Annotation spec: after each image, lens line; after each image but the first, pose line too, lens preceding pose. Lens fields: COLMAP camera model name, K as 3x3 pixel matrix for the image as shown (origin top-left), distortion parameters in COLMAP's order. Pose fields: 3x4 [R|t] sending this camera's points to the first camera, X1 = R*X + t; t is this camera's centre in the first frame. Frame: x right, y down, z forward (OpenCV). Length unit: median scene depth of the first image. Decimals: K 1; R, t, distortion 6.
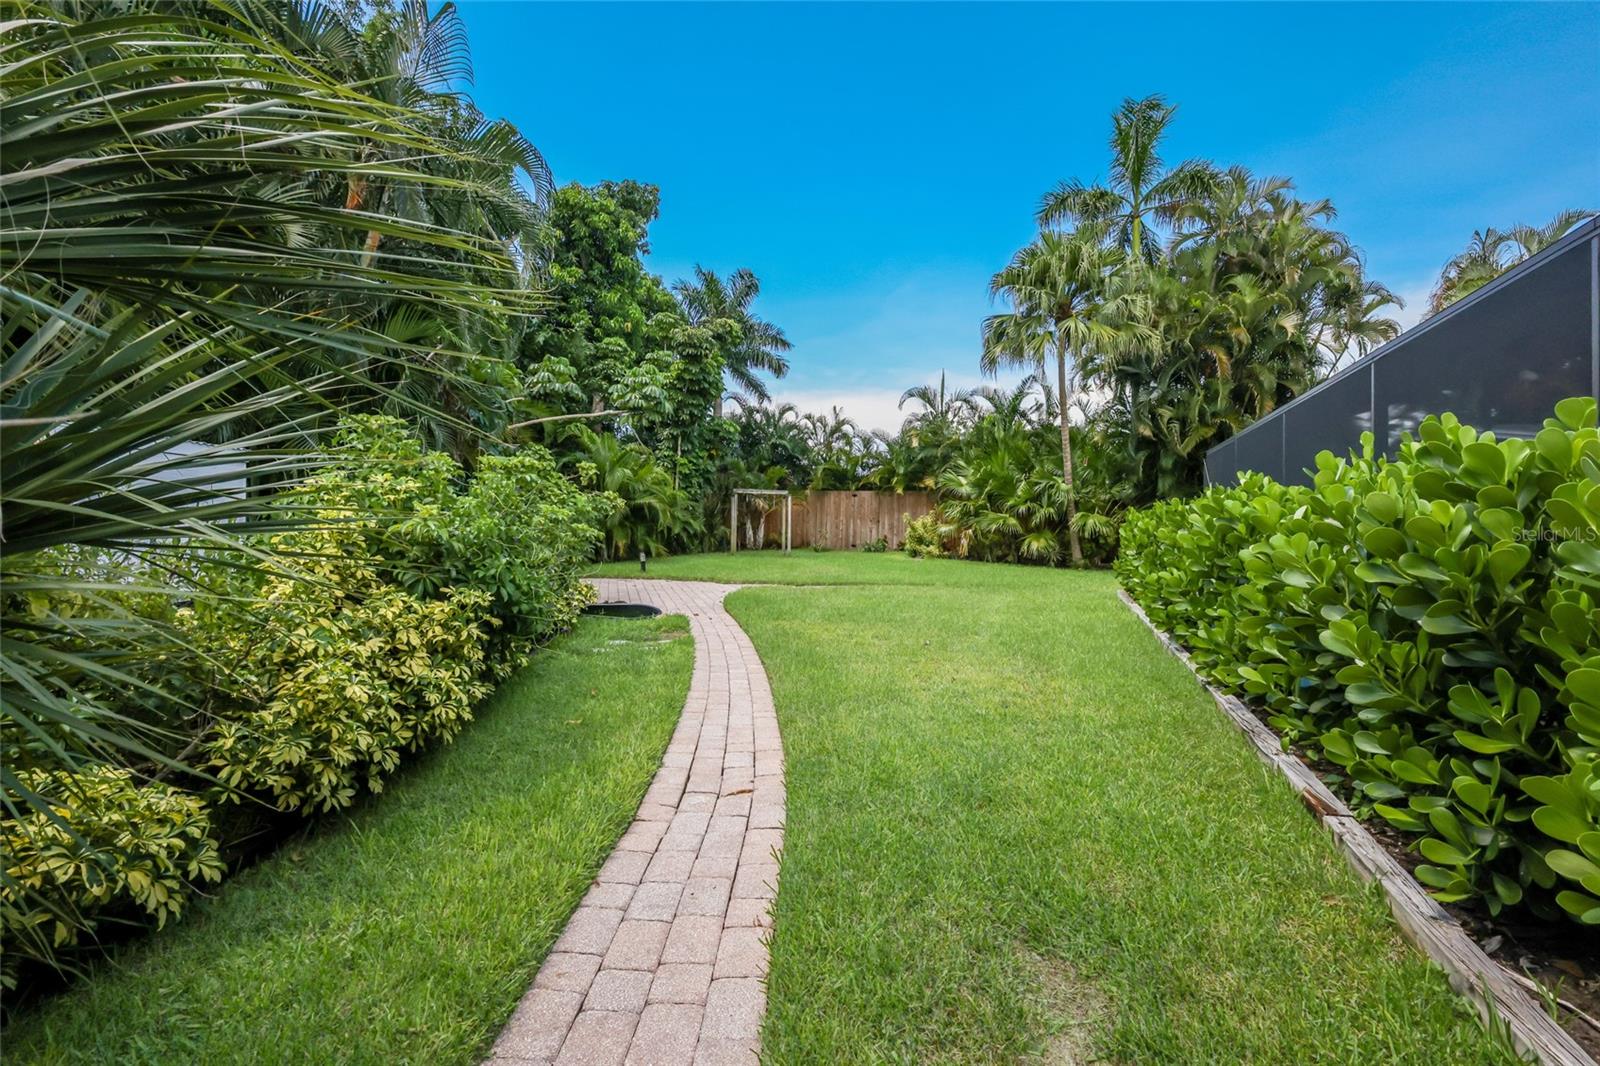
lens RADIAL K [[682.1, 0, 800.0], [0, 682.1, 533.0], [0, 0, 1]] dist [0.022794, 0.000024]
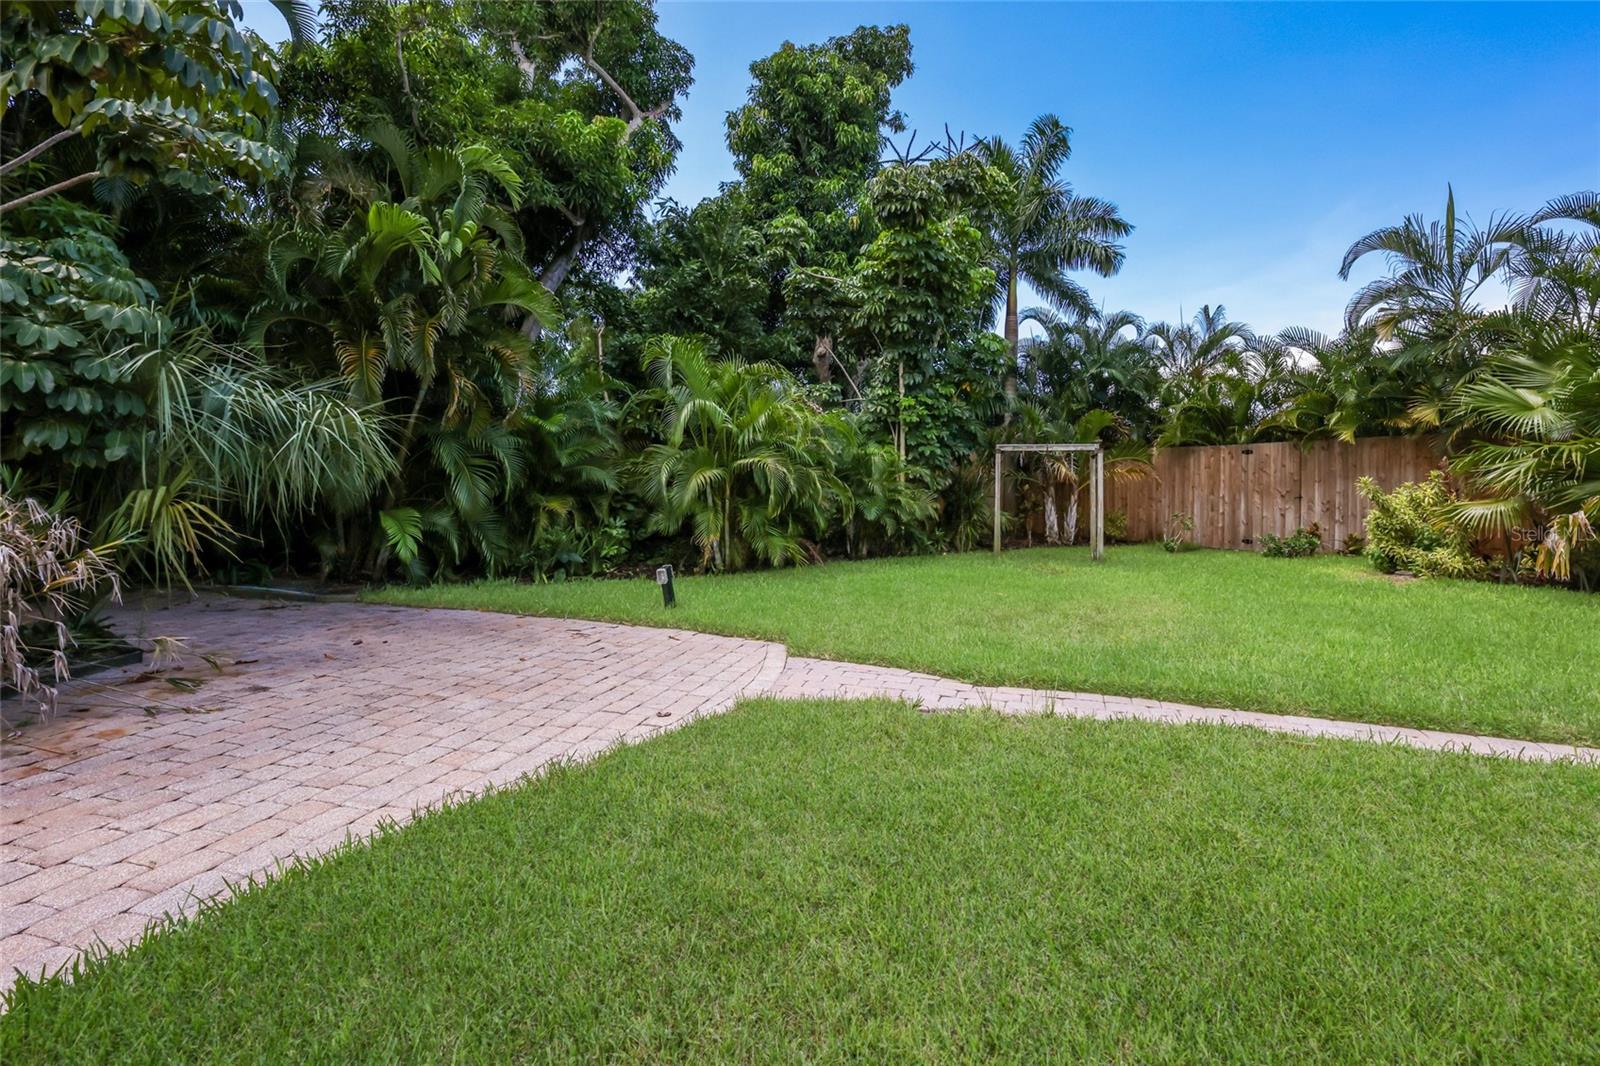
lens RADIAL K [[708.6, 0, 800.9], [0, 708.6, 493.4], [0, 0, 1]] dist [-0.002294, -0.000142]
pose [[0.872276, -0.015021, -0.488783, 0.047053], [-0.000987, 0.999472, -0.032477, -0.001906], [0.489012, 0.028812, 0.871801, 0.335580]]
